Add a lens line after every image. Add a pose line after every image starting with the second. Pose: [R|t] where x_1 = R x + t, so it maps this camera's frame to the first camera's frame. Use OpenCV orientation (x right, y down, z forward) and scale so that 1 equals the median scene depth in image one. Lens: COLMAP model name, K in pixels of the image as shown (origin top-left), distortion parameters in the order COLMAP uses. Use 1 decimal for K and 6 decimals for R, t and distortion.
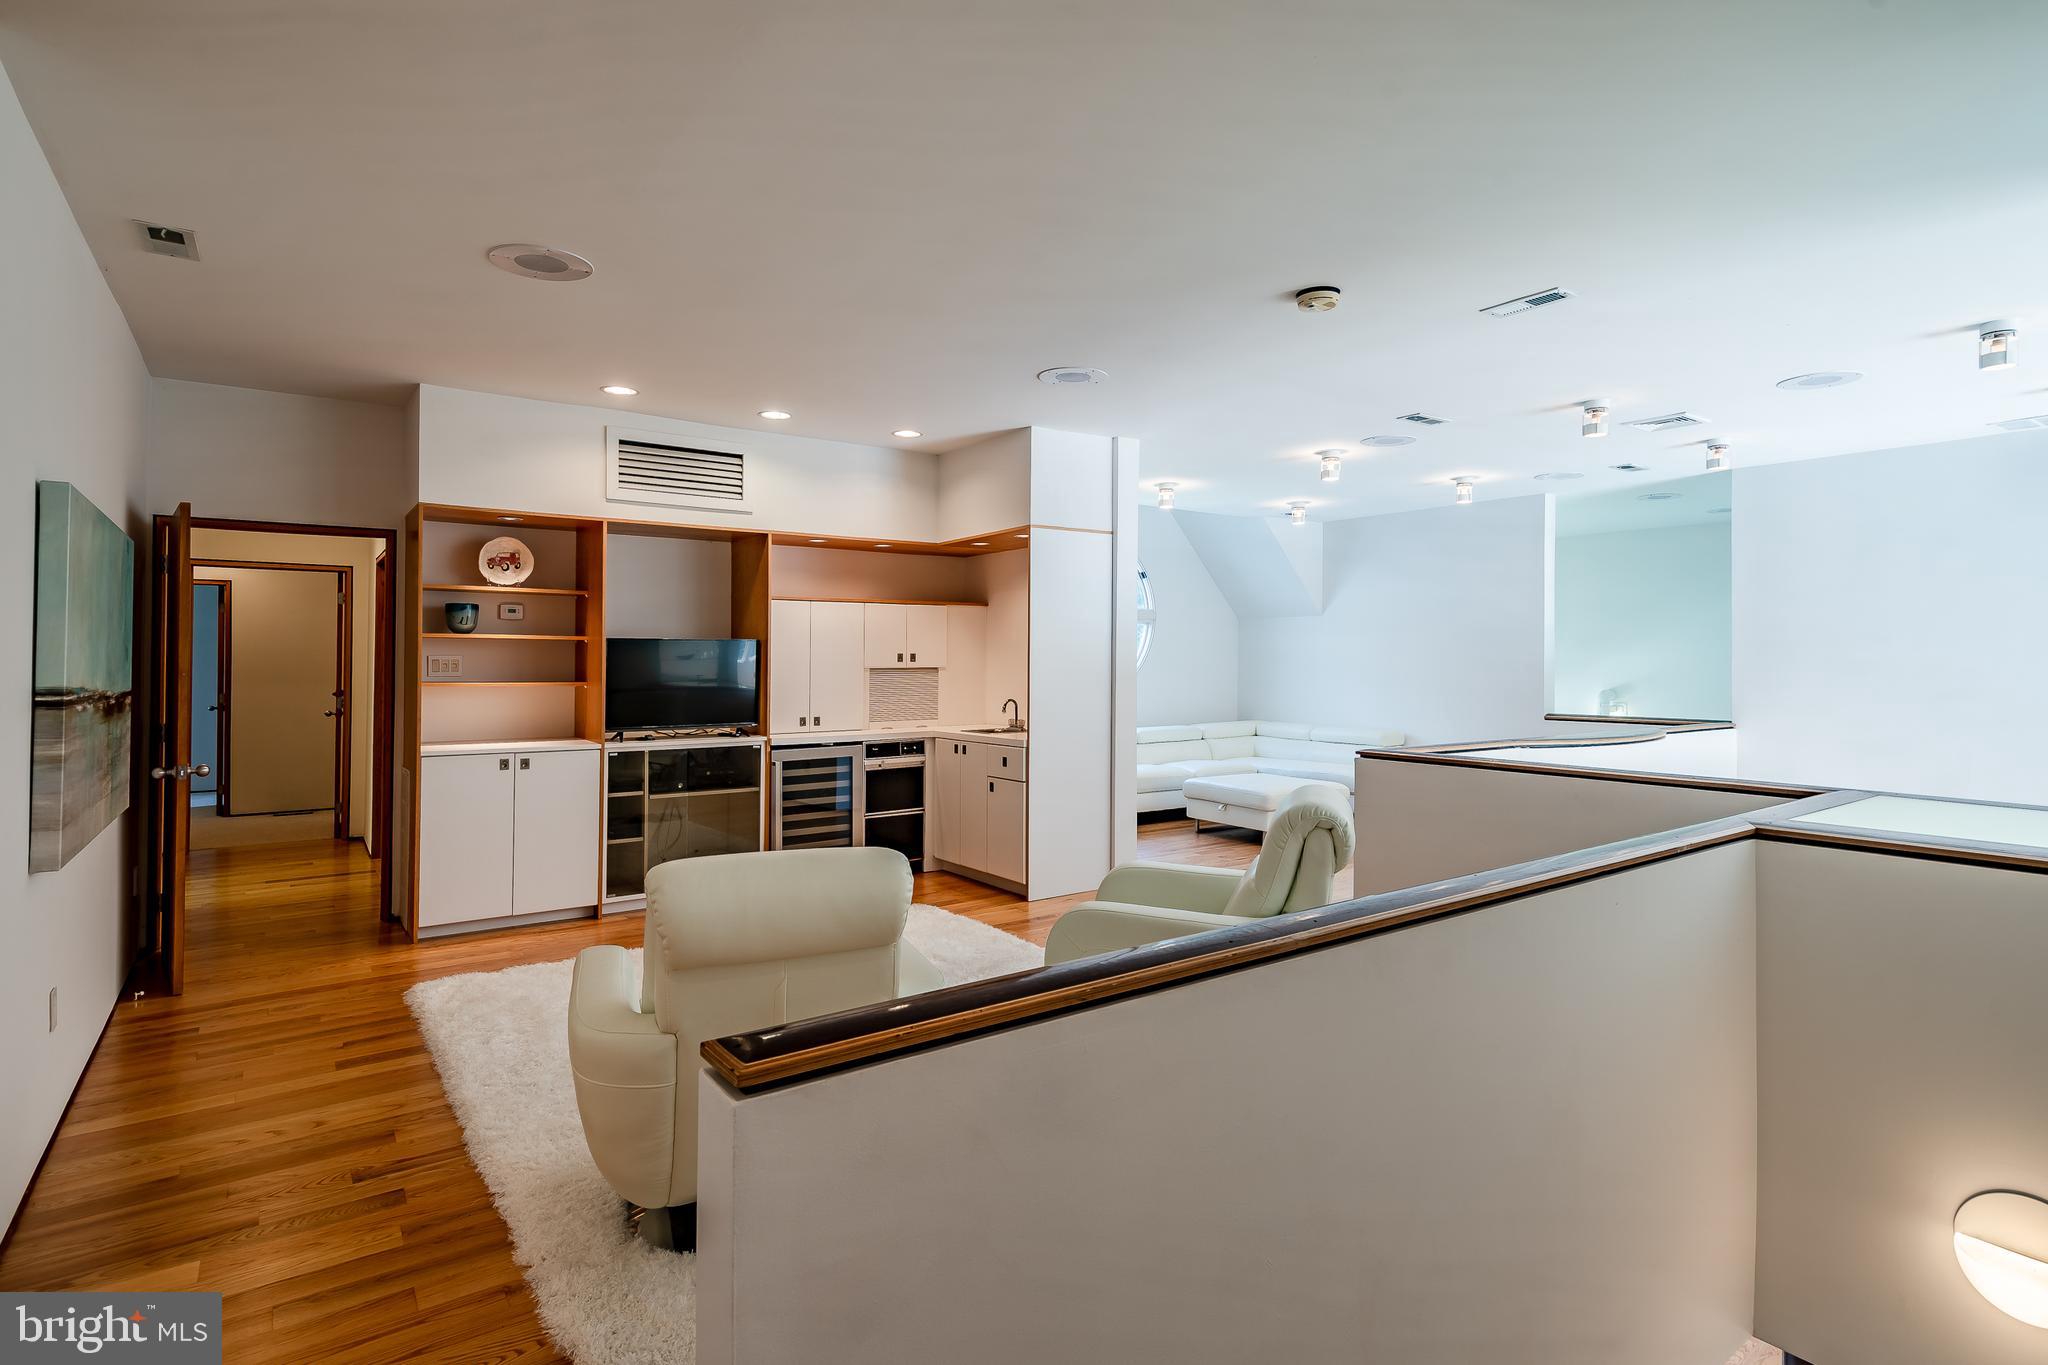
lens RADIAL K [[1021.5, 0, 1019.9], [0, 1021.5, 662.4], [0, 0, 1]] dist [-0.005089, -0.001740]
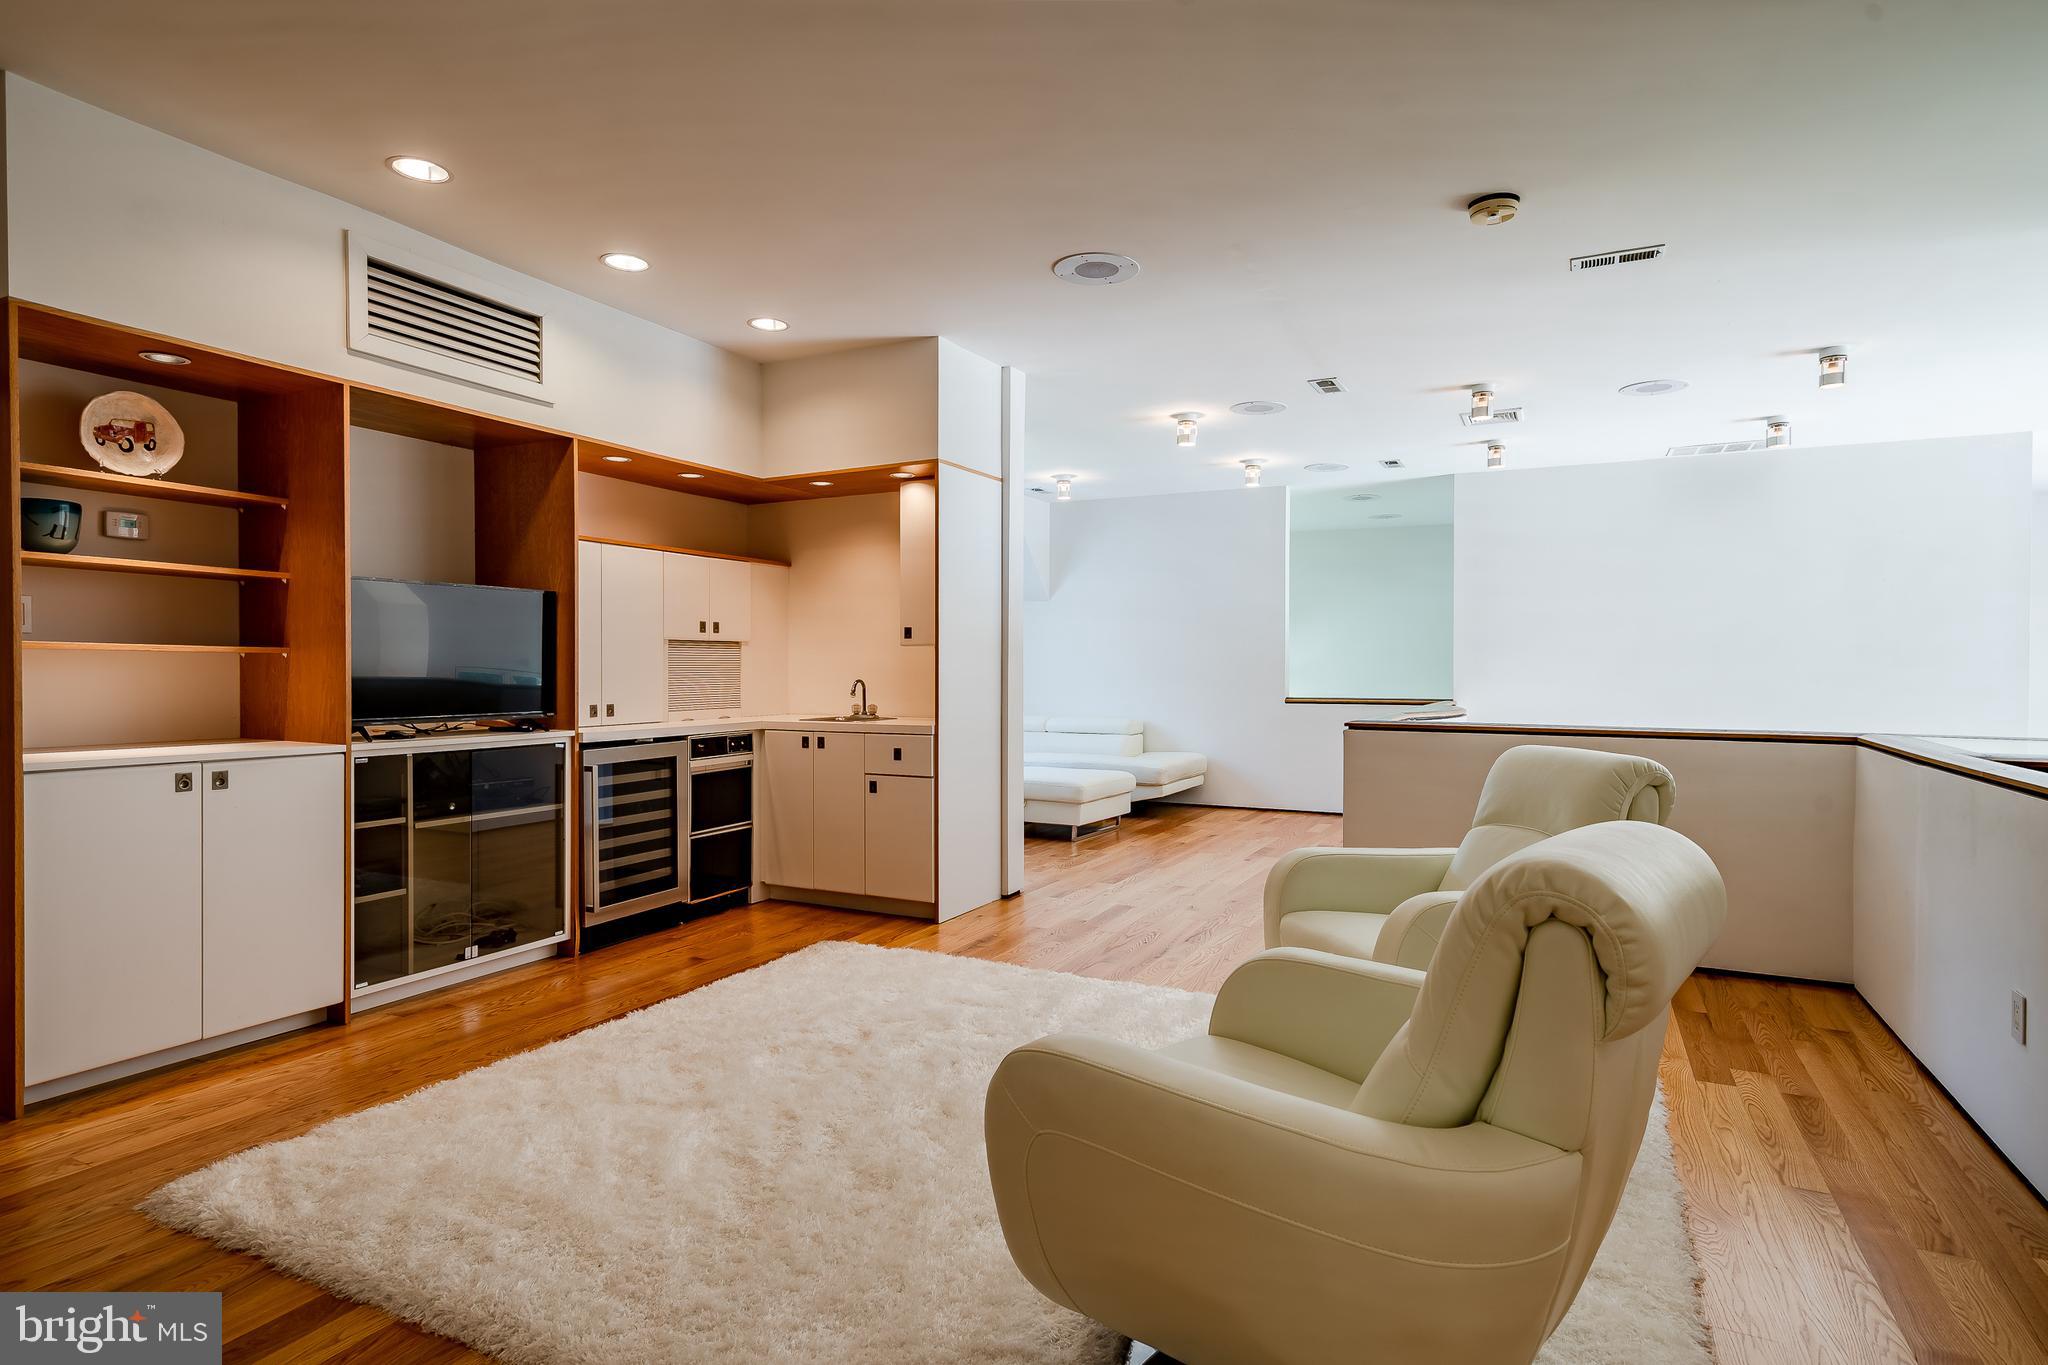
lens RADIAL K [[1071.9, 0, 1029.5], [0, 1071.9, 692.5], [0, 0, 1]] dist [-0.000478, 0.001941]
pose [[0.885504, -0.008504, 0.464554, -0.318446], [-0.001820, 0.999761, 0.021771, 0.030876], [-0.464628, -0.020124, 0.885277, 0.210760]]
